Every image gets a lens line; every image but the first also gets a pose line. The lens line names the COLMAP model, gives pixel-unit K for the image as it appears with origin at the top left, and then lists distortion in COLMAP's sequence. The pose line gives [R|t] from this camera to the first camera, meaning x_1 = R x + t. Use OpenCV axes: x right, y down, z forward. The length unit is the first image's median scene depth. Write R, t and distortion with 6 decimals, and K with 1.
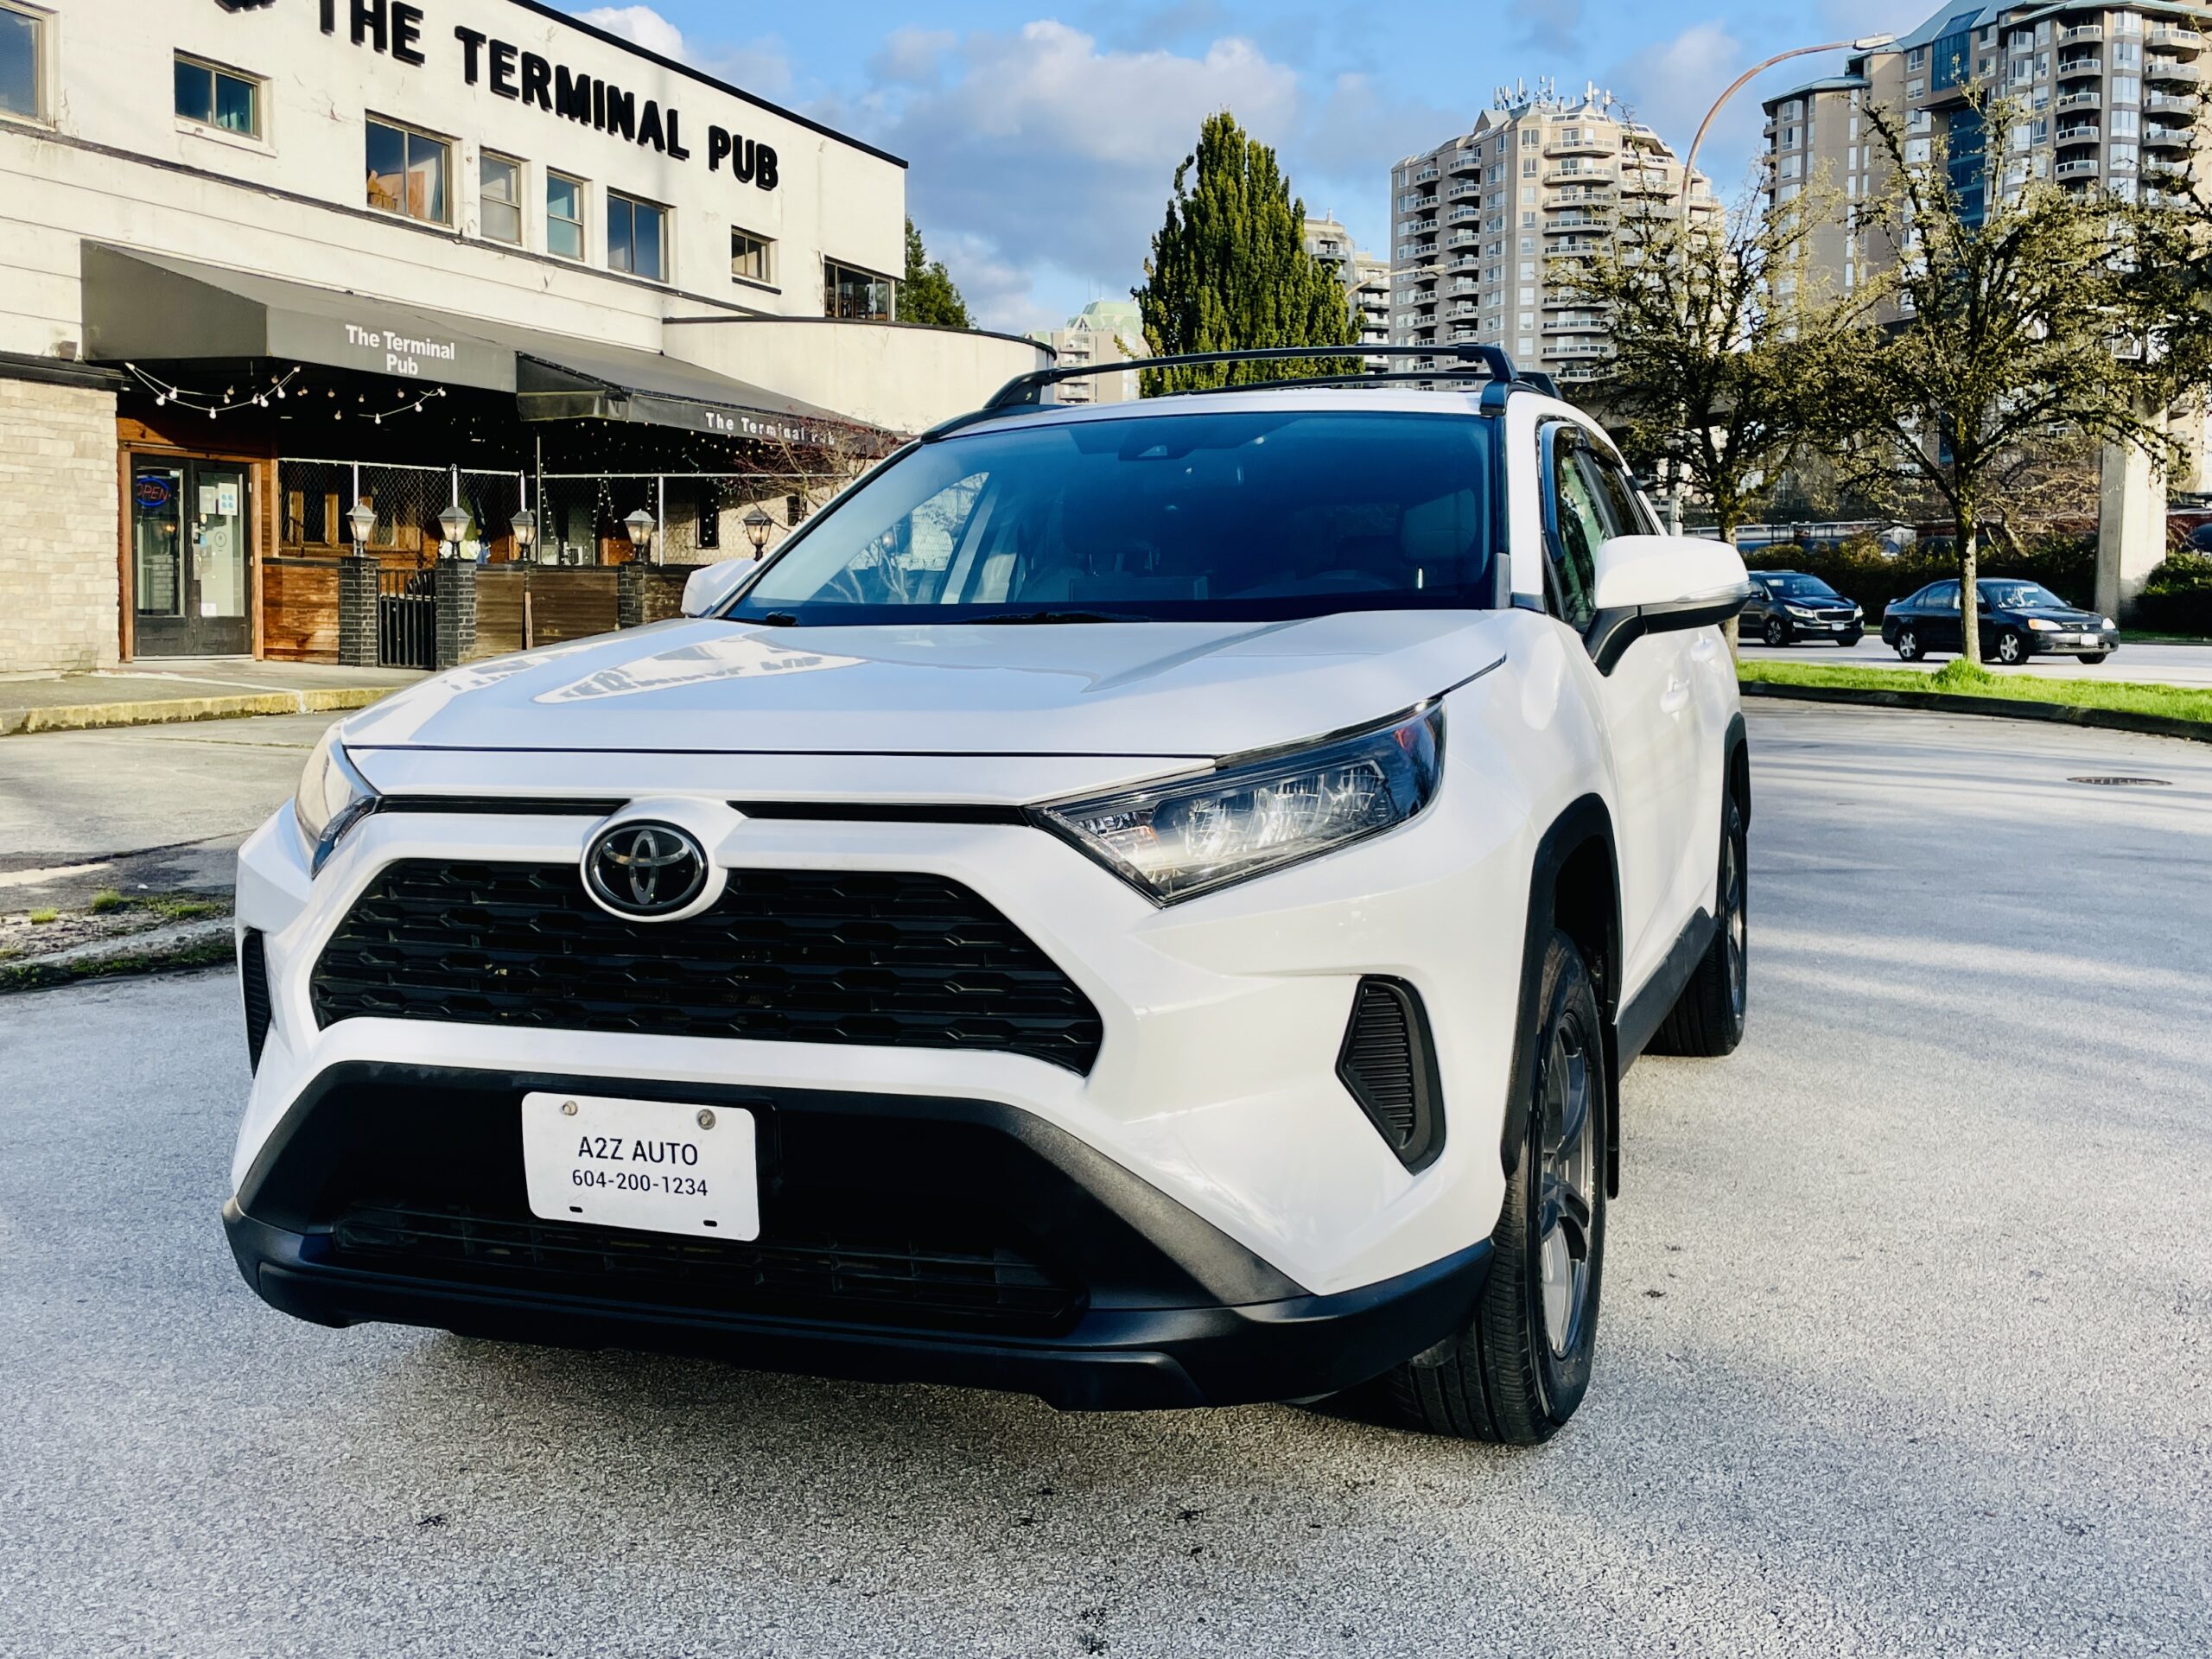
lens RADIAL K [[2112.3, 0, 1176.7], [0, 2112.3, 720.4], [0, 0, 1]] dist [0.091118, -0.145918]
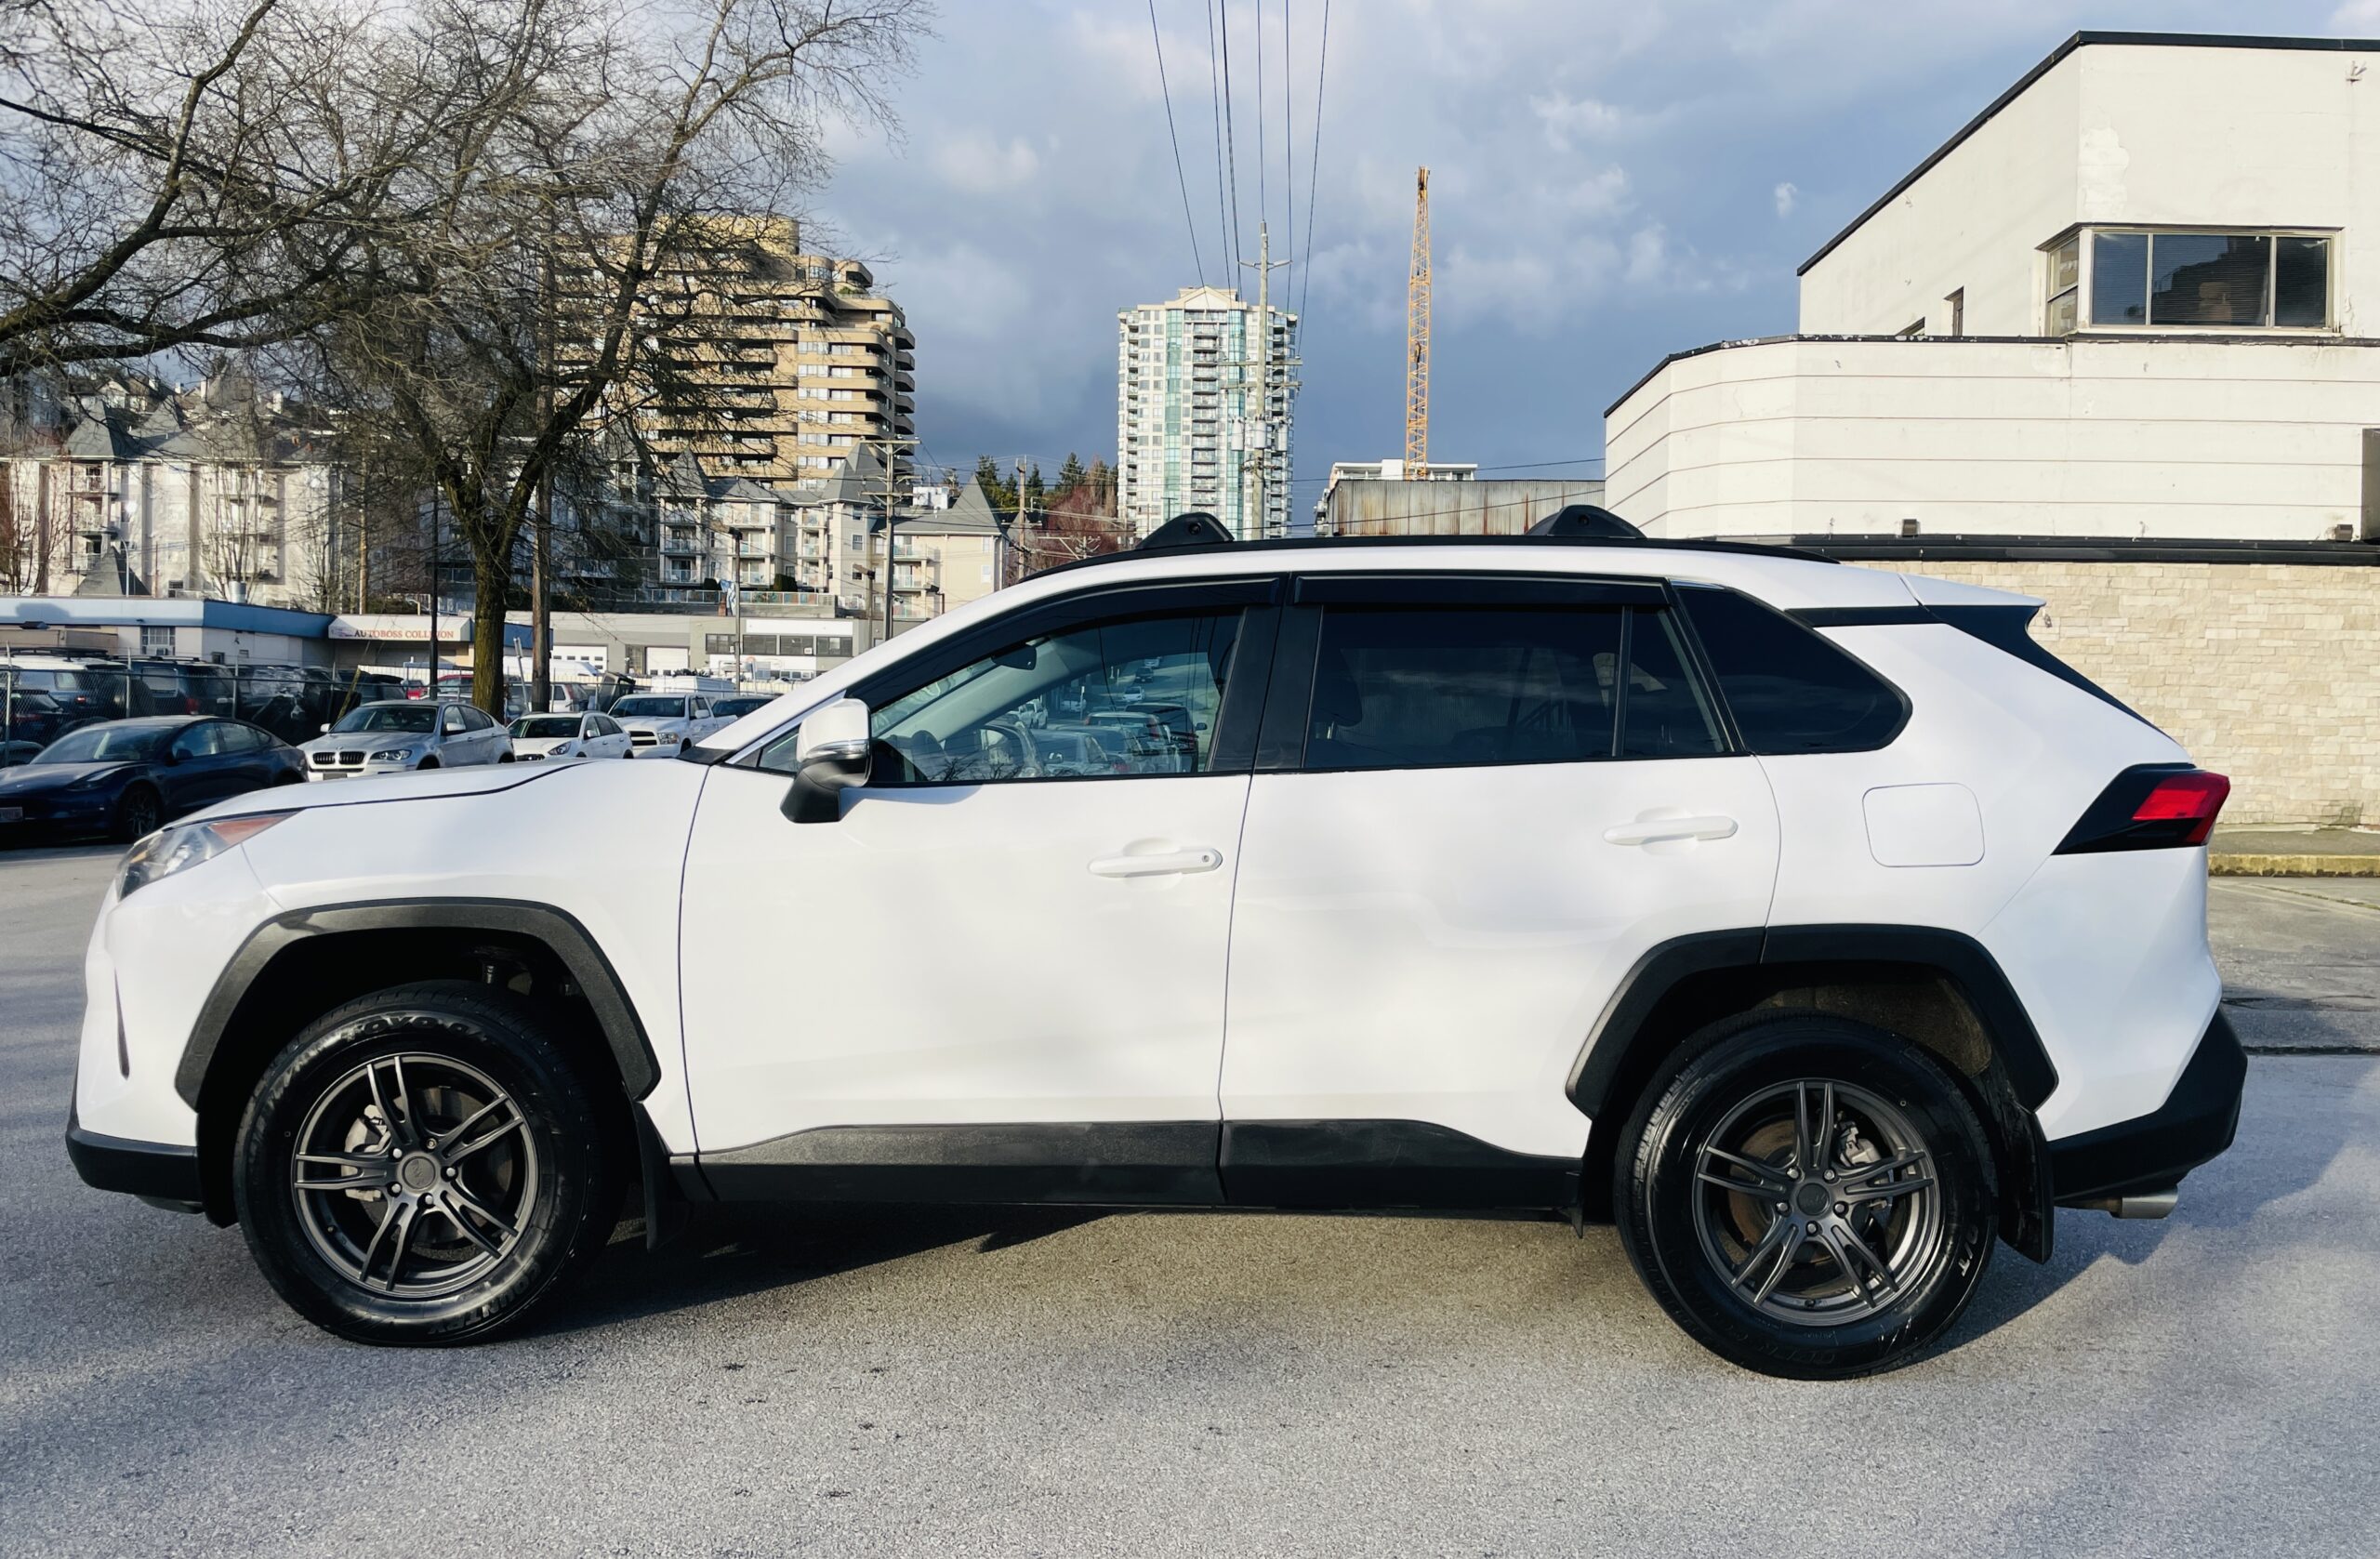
lens RADIAL K [[1853.7, 0, 1201.7], [0, 1853.7, 794.9], [0, 0, 1]] dist [0.073562, -0.117885]
pose [[0.321527, 0.027060, -0.946514, 0.150190], [-0.062700, 0.998006, 0.007233, -0.006903], [0.944822, 0.057021, 0.322583, 0.109070]]
